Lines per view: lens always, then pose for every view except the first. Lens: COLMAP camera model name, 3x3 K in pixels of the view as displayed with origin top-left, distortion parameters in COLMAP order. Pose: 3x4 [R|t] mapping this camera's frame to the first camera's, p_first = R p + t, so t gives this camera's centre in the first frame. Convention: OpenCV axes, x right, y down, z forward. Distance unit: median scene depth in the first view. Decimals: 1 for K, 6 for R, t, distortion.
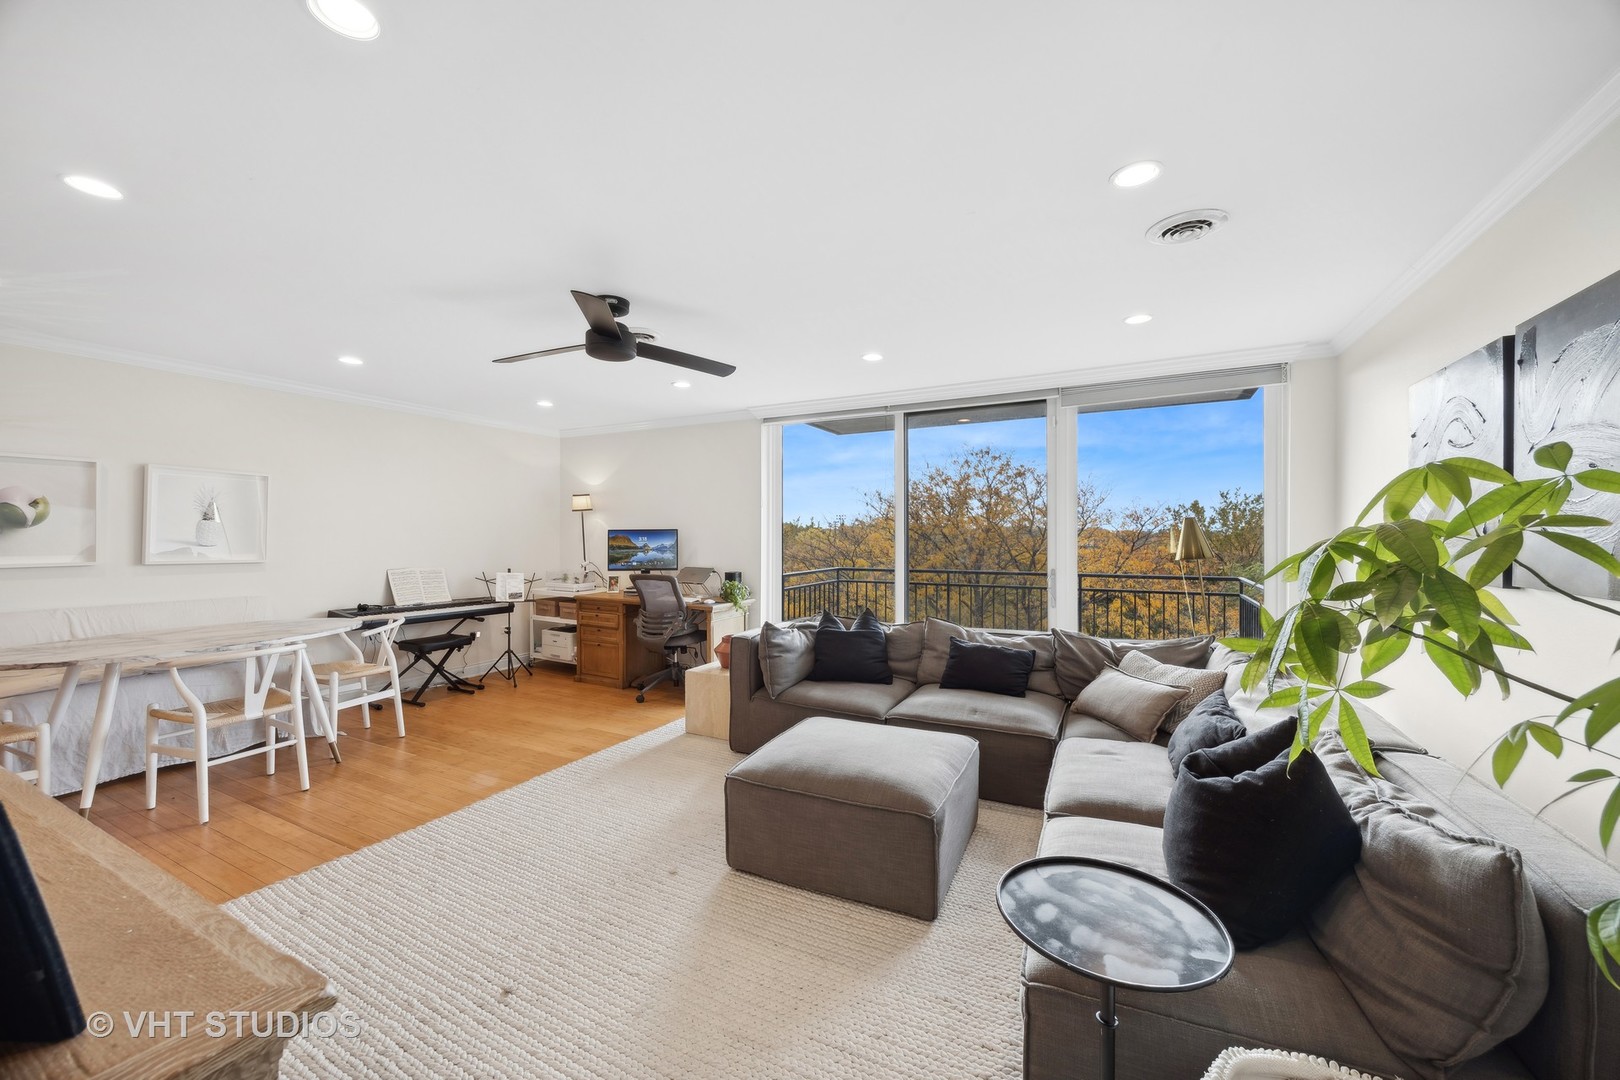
lens RADIAL K [[622.9, 0, 815.7], [0, 622.9, 526.2], [0, 0, 1]] dist [-0.002741, 0.000317]
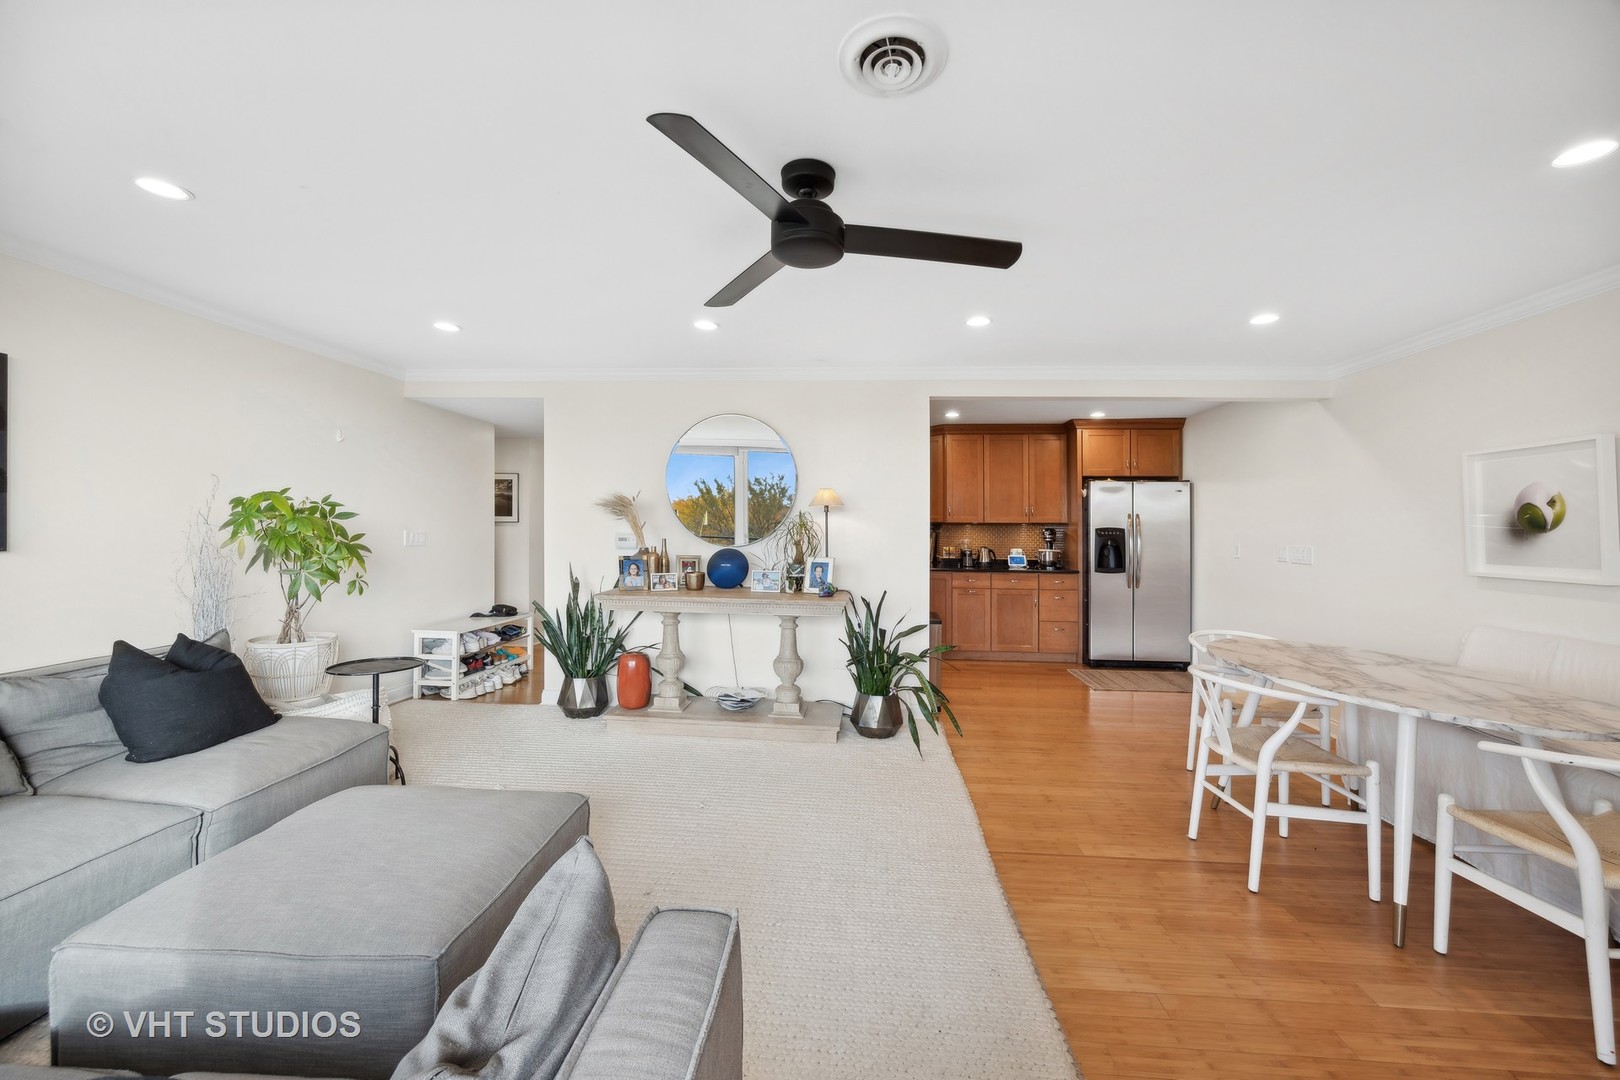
lens RADIAL K [[632.4, 0, 814.3], [0, 632.4, 519.8], [0, 0, 1]] dist [-0.001551, 0.000035]
pose [[-0.925415, -0.020941, -0.378377, -0.041890], [-0.010335, 0.999495, -0.030040, 0.014208], [0.378815, -0.023889, -0.925164, 0.948135]]
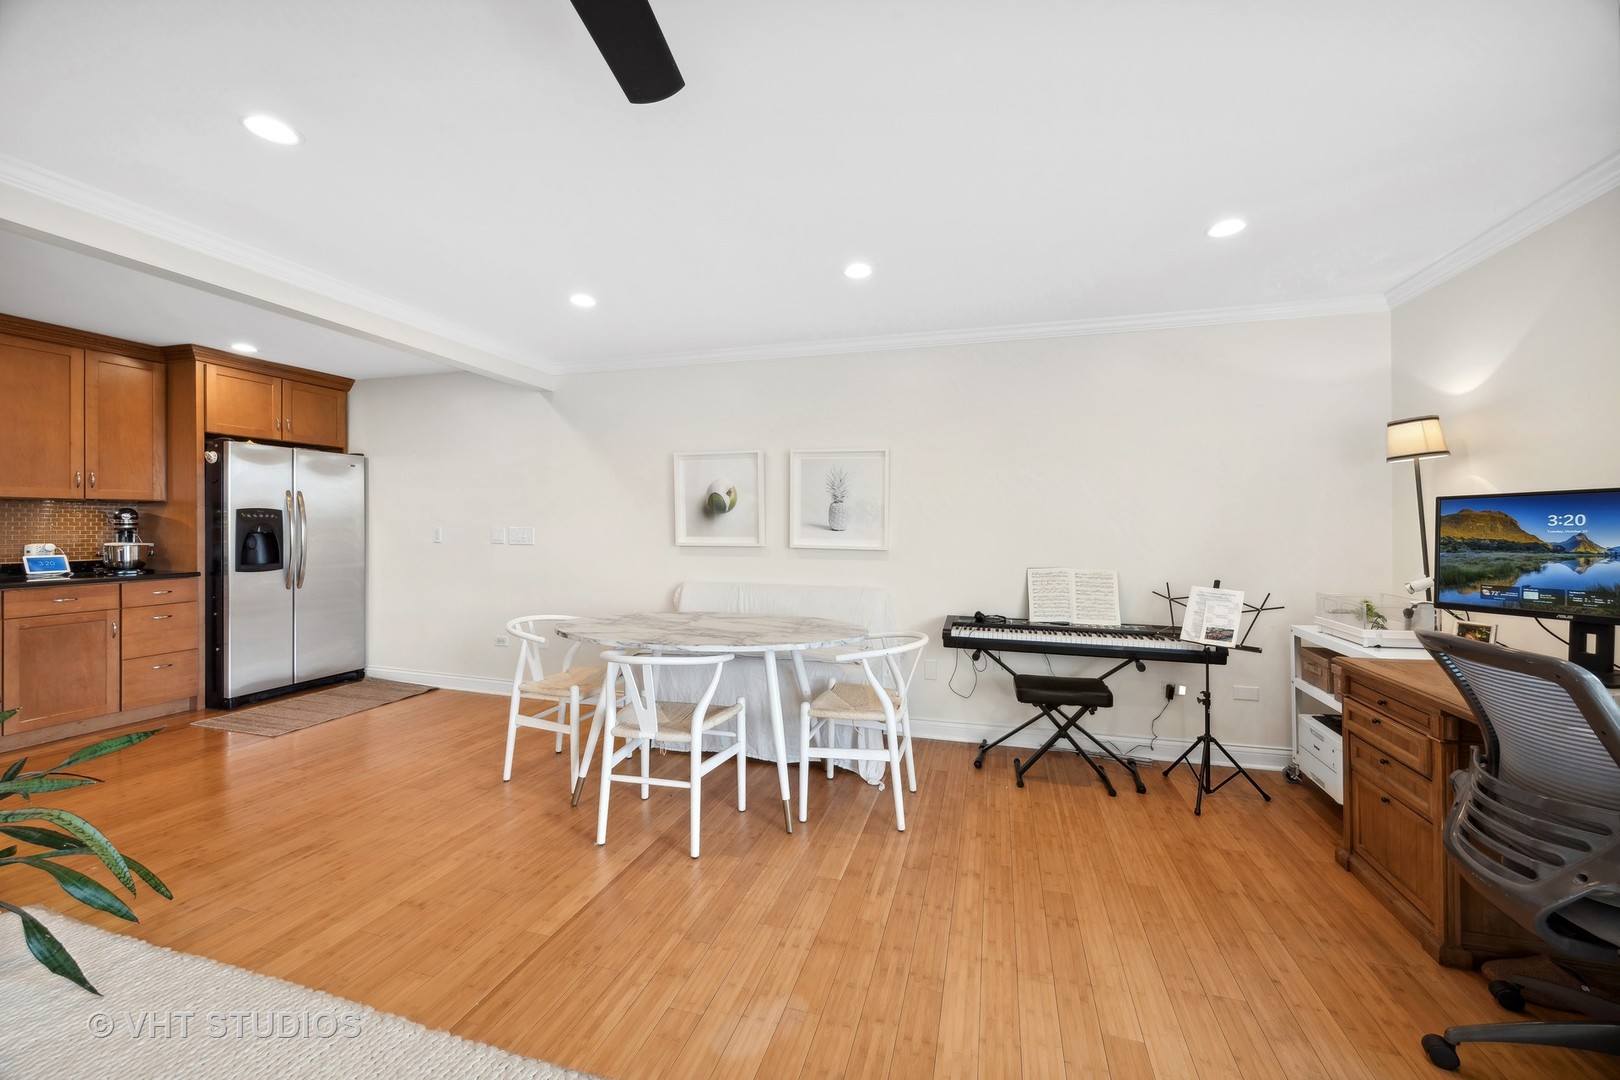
lens RADIAL K [[622.9, 0, 815.7], [0, 622.9, 526.2], [0, 0, 1]] dist [-0.002741, 0.000317]
pose [[0.184881, -0.005889, -0.982743, -0.042478], [0.011140, 0.999930, -0.003896, 0.023153], [0.982698, -0.010227, 0.184934, 0.640081]]
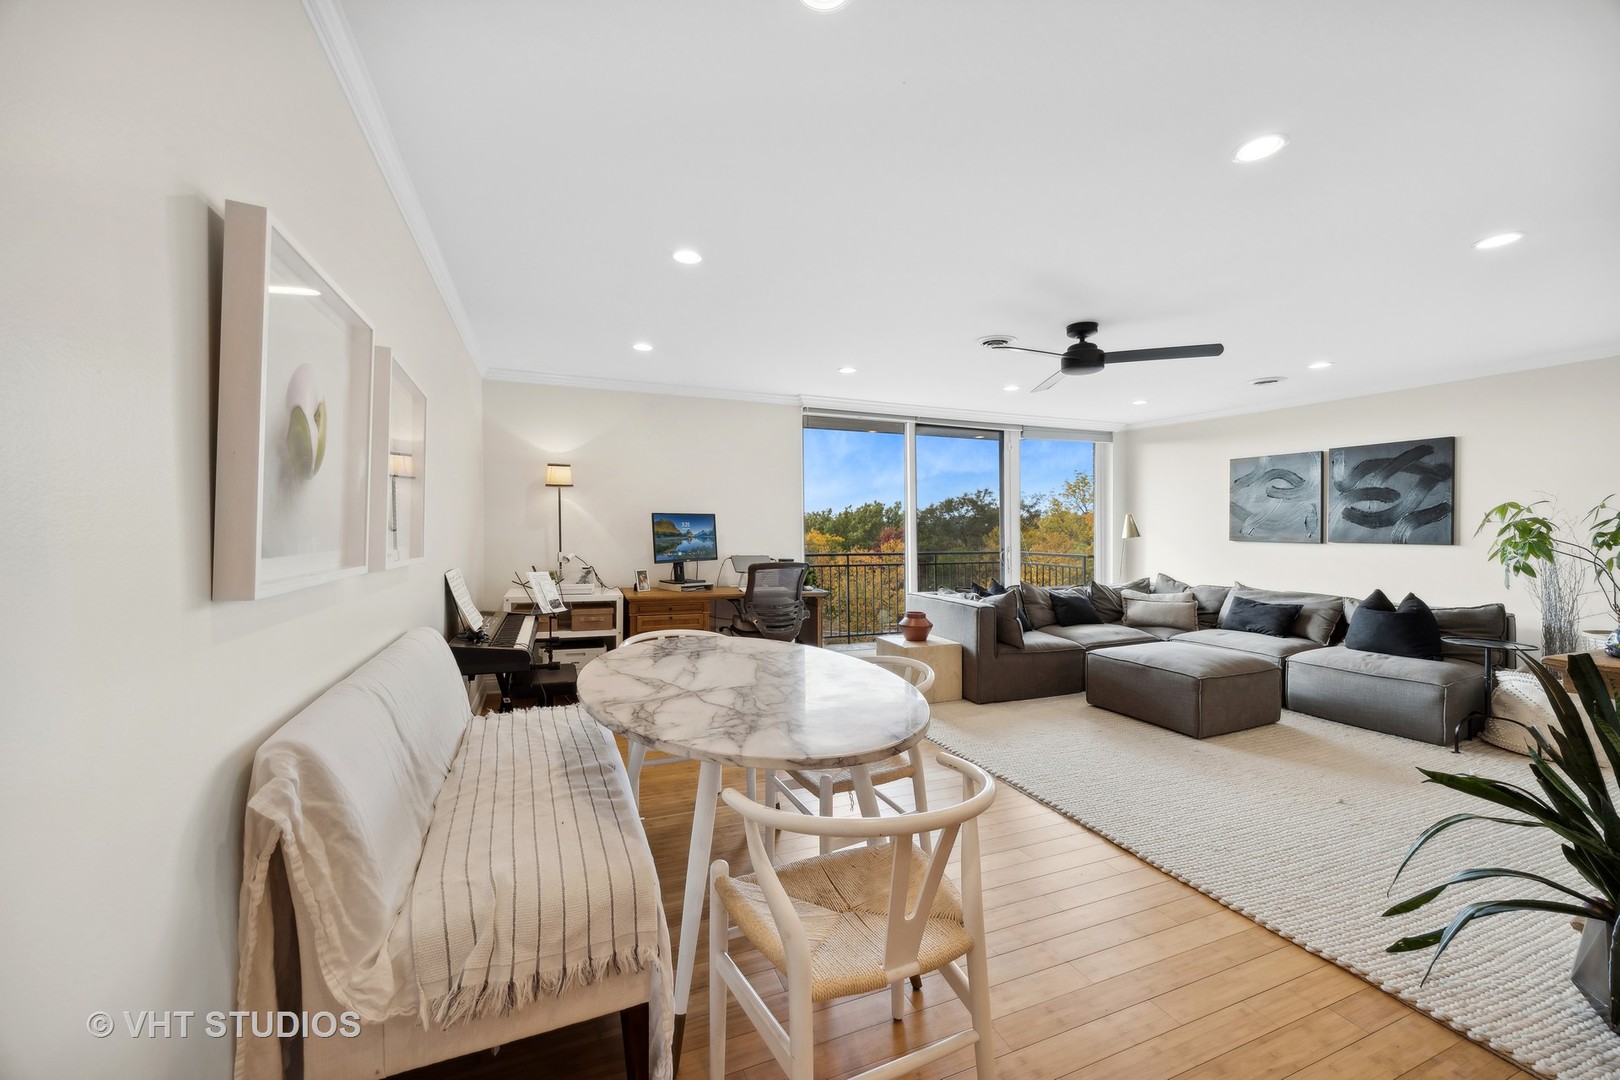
lens RADIAL K [[622.9, 0, 815.7], [0, 622.9, 526.2], [0, 0, 1]] dist [-0.002741, 0.000317]
pose [[0.654211, 0.009378, 0.756254, -0.910427], [-0.010729, 0.999938, -0.003118, 0.026552], [-0.756236, -0.006074, 0.654271, 0.351406]]
